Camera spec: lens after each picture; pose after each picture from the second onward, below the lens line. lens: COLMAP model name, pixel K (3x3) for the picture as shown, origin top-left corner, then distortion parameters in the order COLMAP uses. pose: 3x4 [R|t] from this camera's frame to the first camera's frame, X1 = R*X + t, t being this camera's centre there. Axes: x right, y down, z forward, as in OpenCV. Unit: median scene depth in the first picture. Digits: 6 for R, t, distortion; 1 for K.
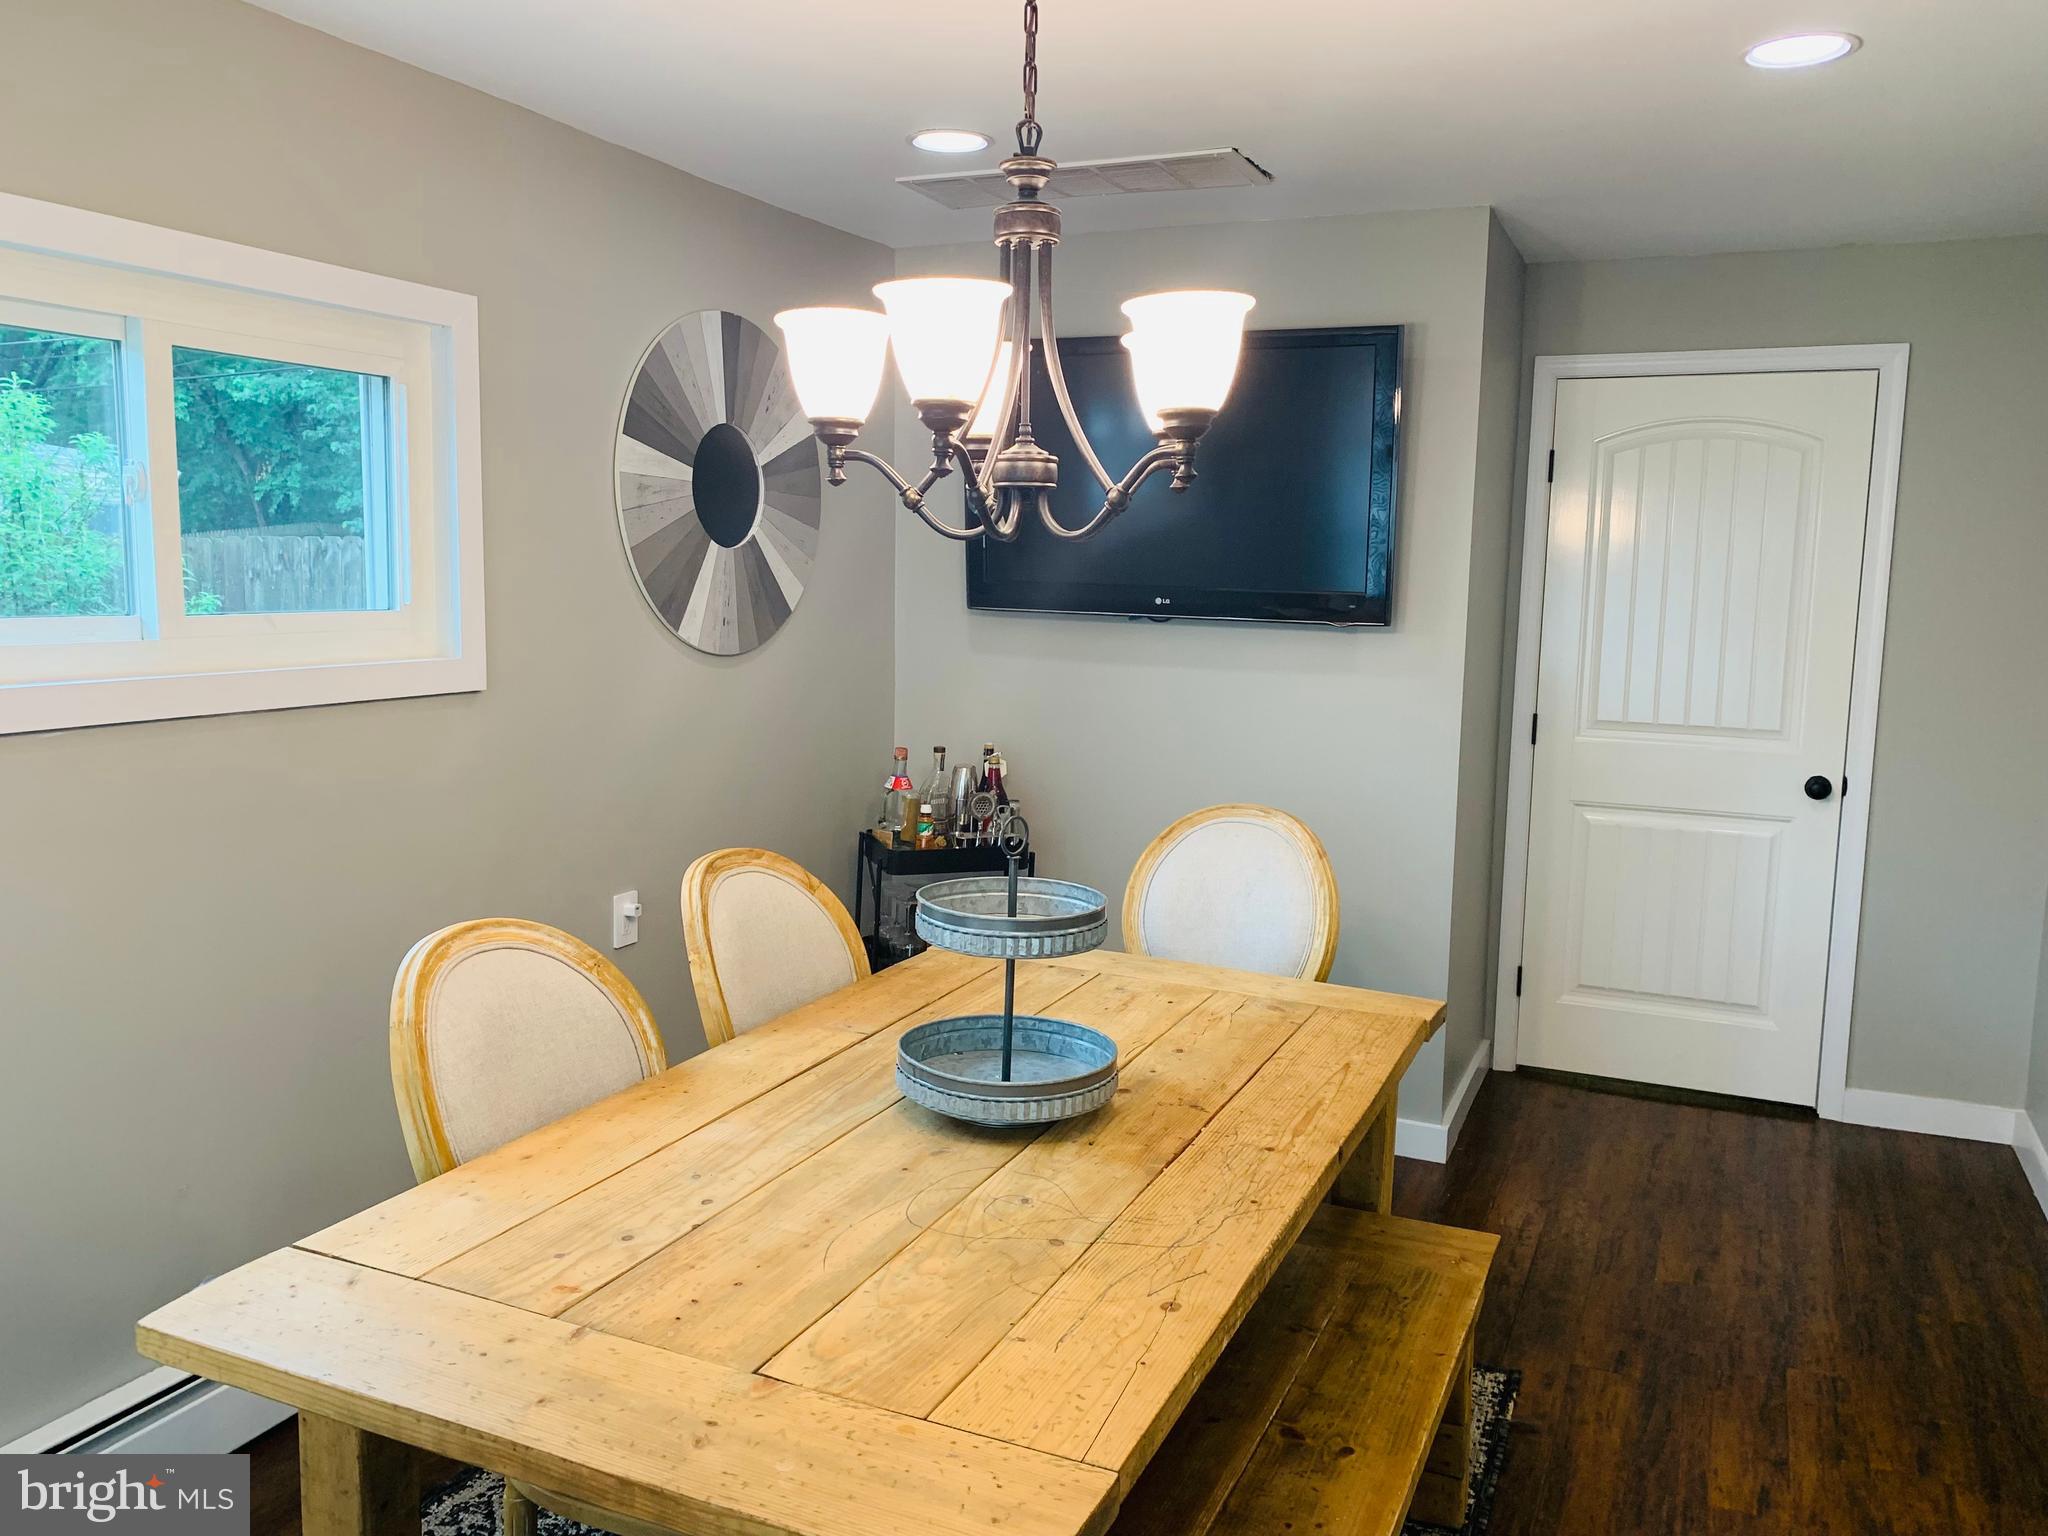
lens RADIAL K [[1564.5, 0, 1012.6], [0, 1564.5, 764.1], [0, 0, 1]] dist [0.005977, -0.012448]
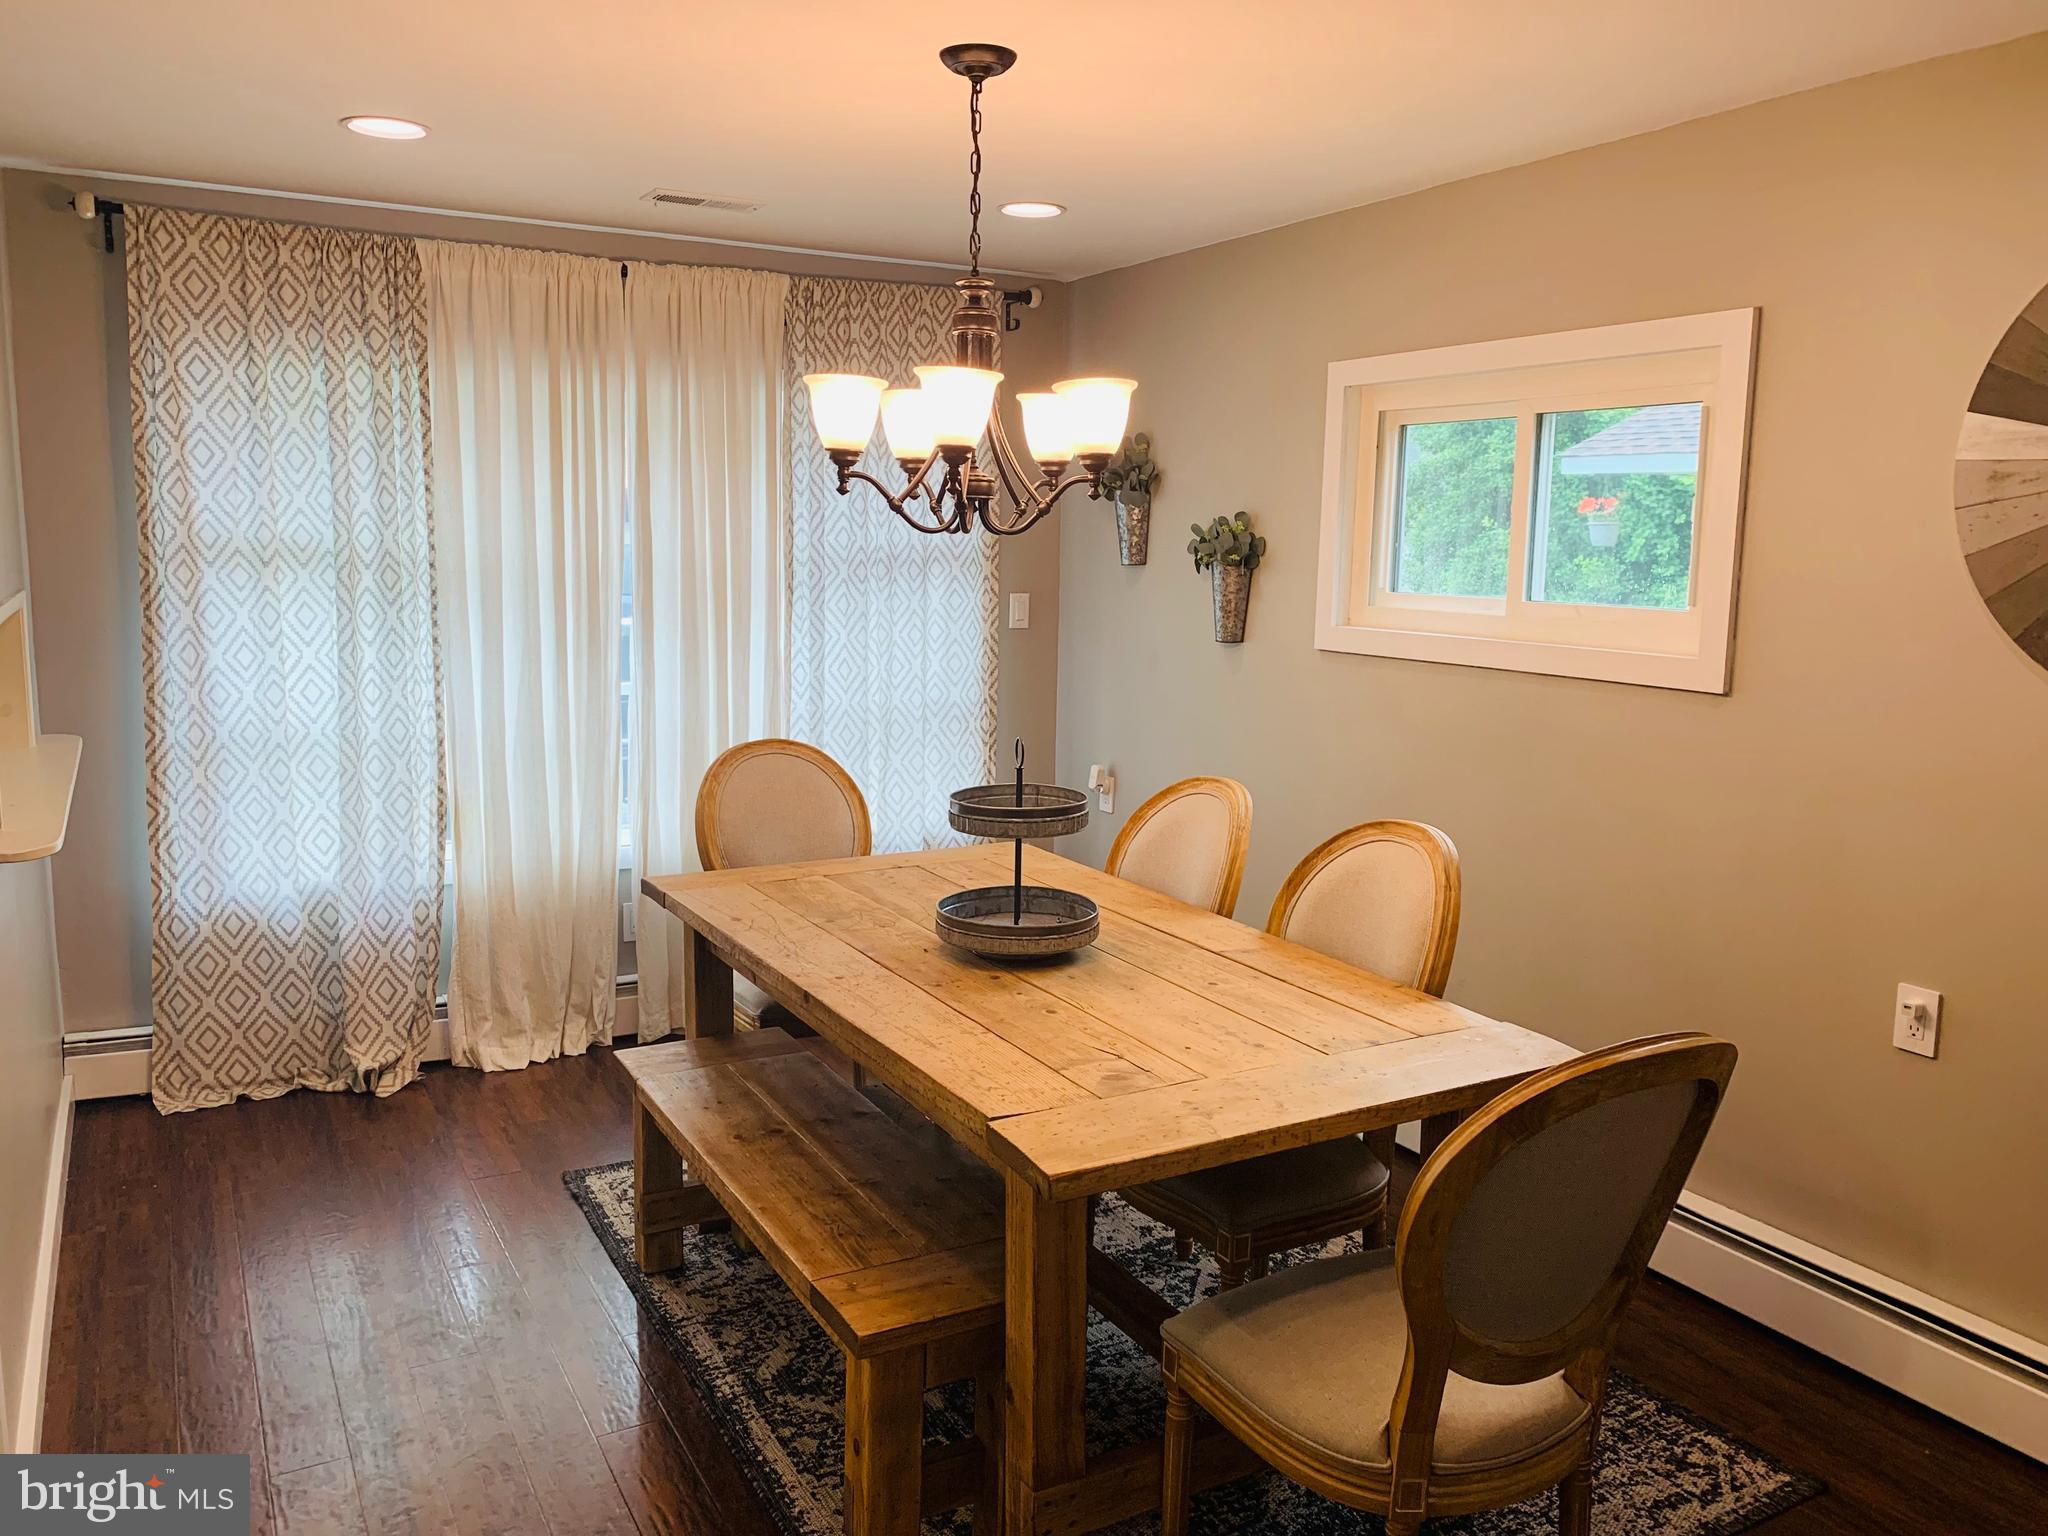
lens RADIAL K [[1564.5, 0, 1014.6], [0, 1564.5, 766.3], [0, 0, 1]] dist [0.005977, -0.012448]
pose [[-0.593285, 0.093656, -0.799526, 0.880385], [-0.131481, 0.968597, 0.211026, -0.182224], [0.794183, 0.230321, -0.562340, 1.424524]]
